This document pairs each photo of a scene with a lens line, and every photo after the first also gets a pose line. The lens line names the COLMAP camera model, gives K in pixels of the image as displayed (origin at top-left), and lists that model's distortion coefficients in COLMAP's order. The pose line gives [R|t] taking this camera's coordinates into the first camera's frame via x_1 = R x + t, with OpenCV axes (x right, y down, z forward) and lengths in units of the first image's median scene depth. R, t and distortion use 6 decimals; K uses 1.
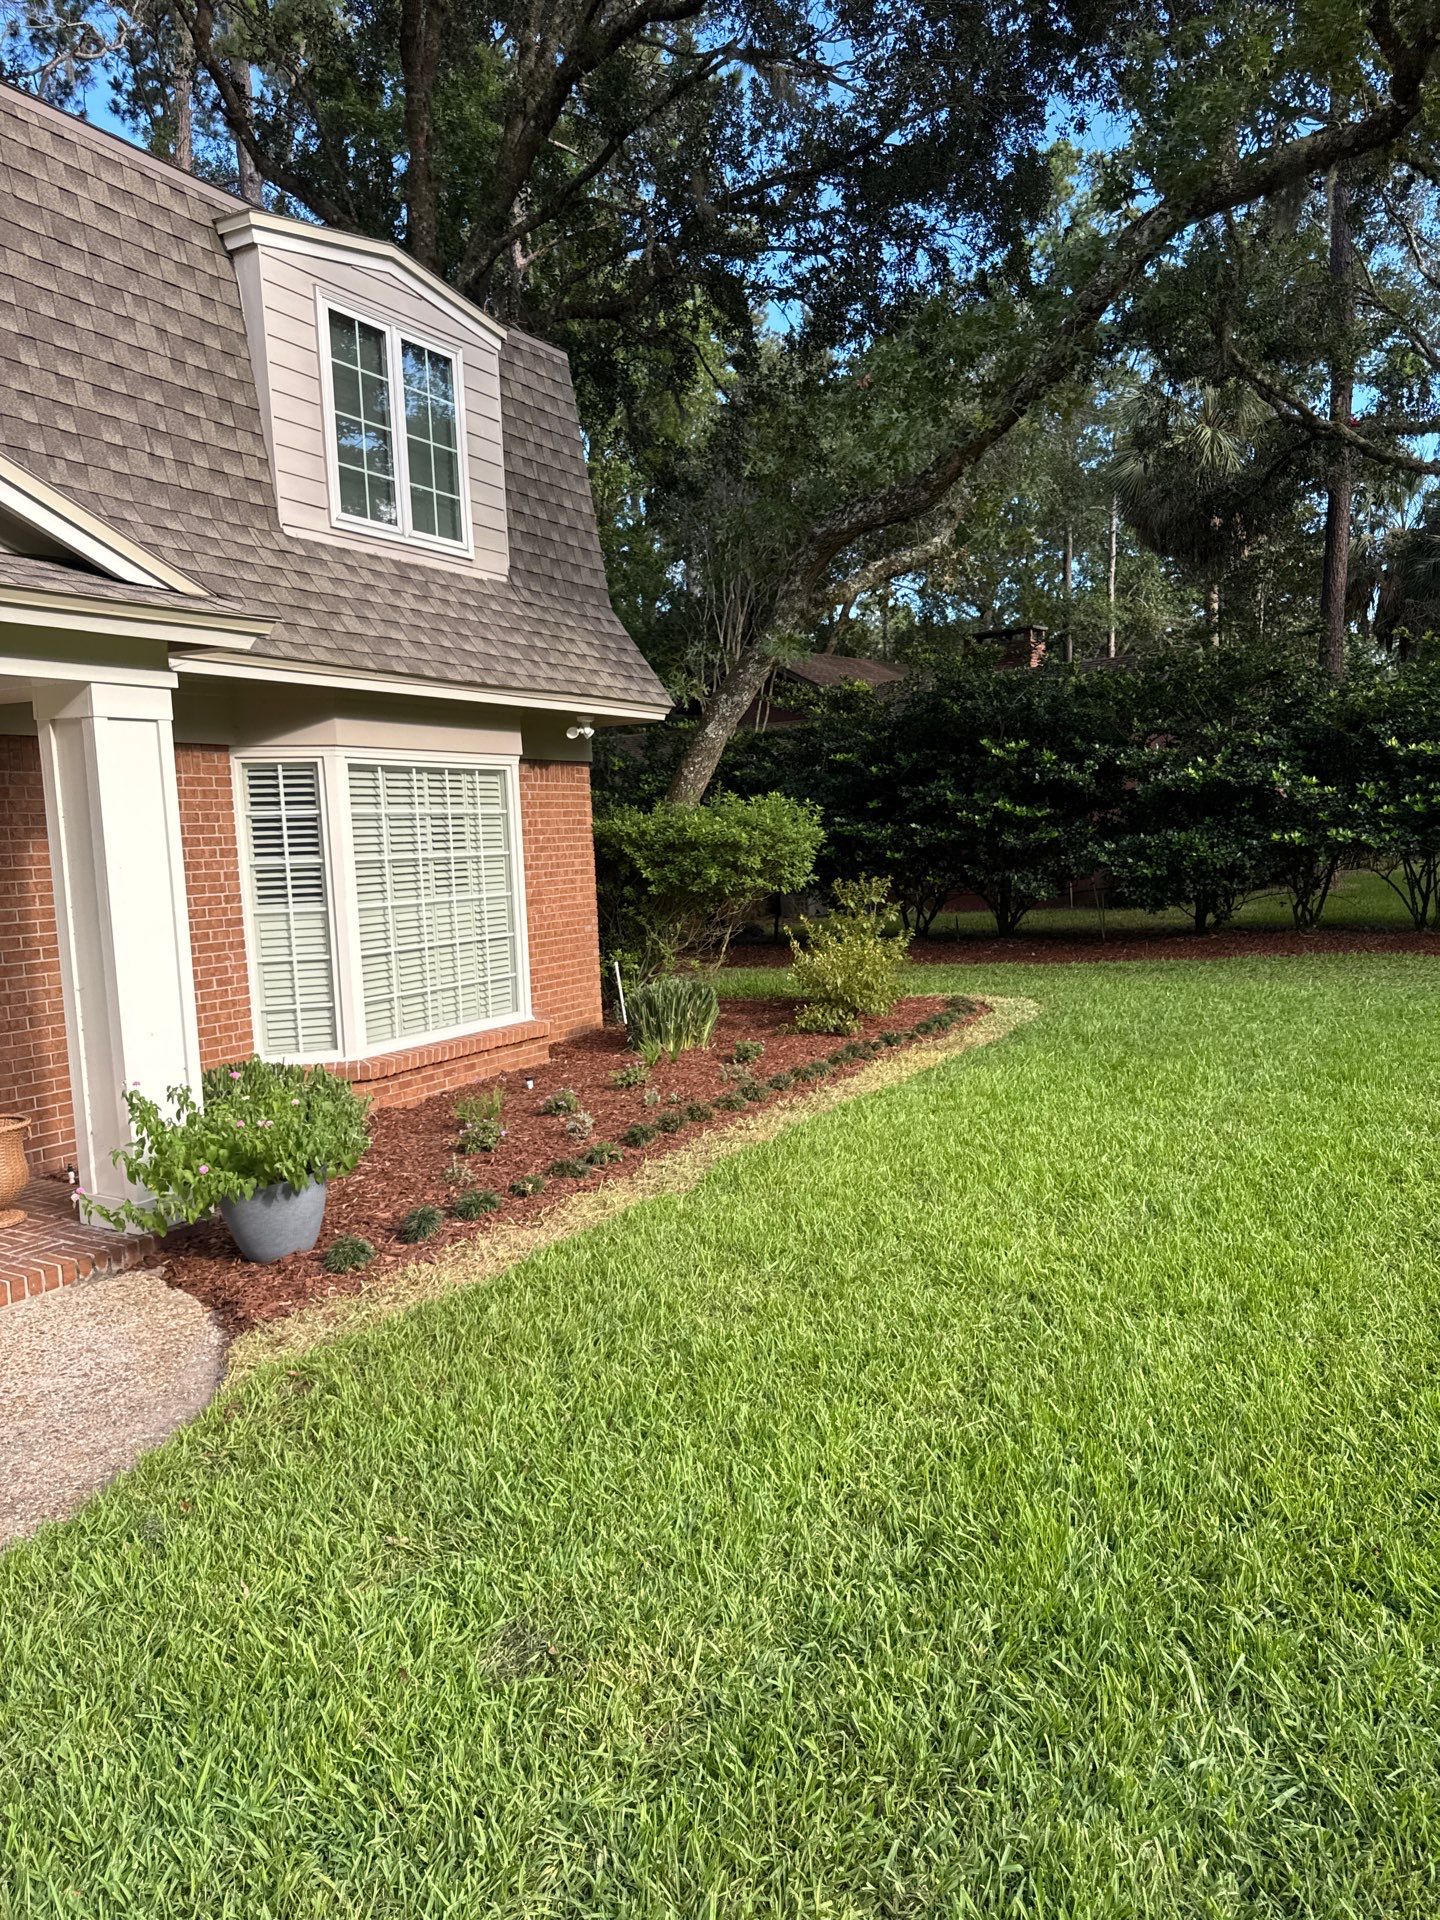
lens RADIAL K [[1341.9, 0, 716.0], [0, 1341.9, 973.2], [0, 0, 1]] dist [0.152403, -0.264589]
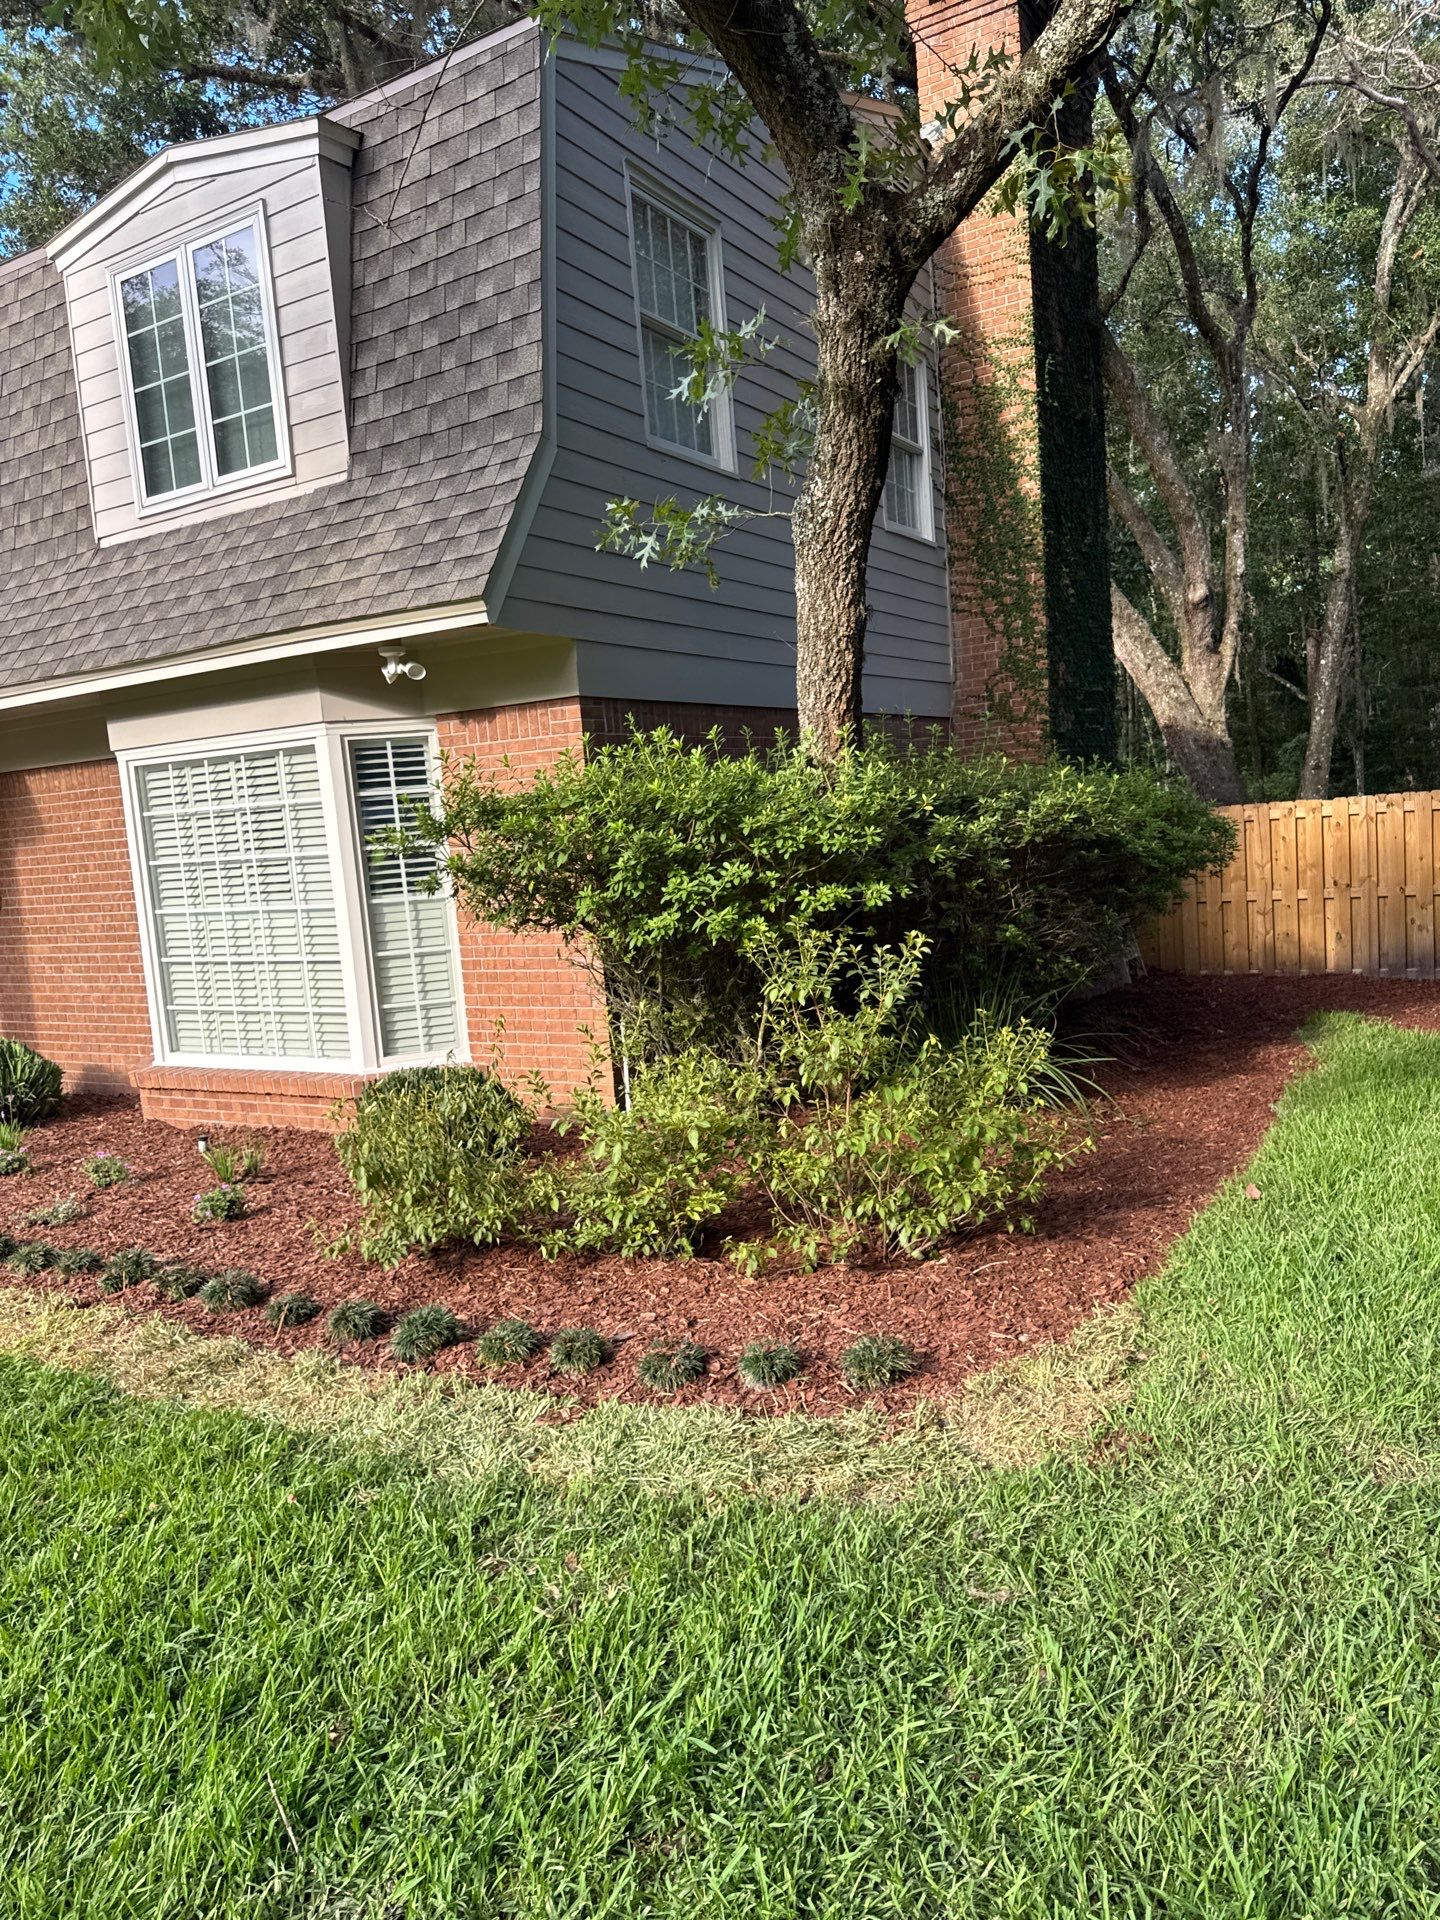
lens RADIAL K [[1338.2, 0, 719.5], [0, 1338.2, 987.7], [0, 0, 1]] dist [0.154398, -0.285682]
pose [[-0.036423, 0.168538, -0.985022, 0.671394], [-0.030615, 0.985025, 0.169671, -0.165367], [0.998867, 0.036336, -0.030718, 1.366679]]
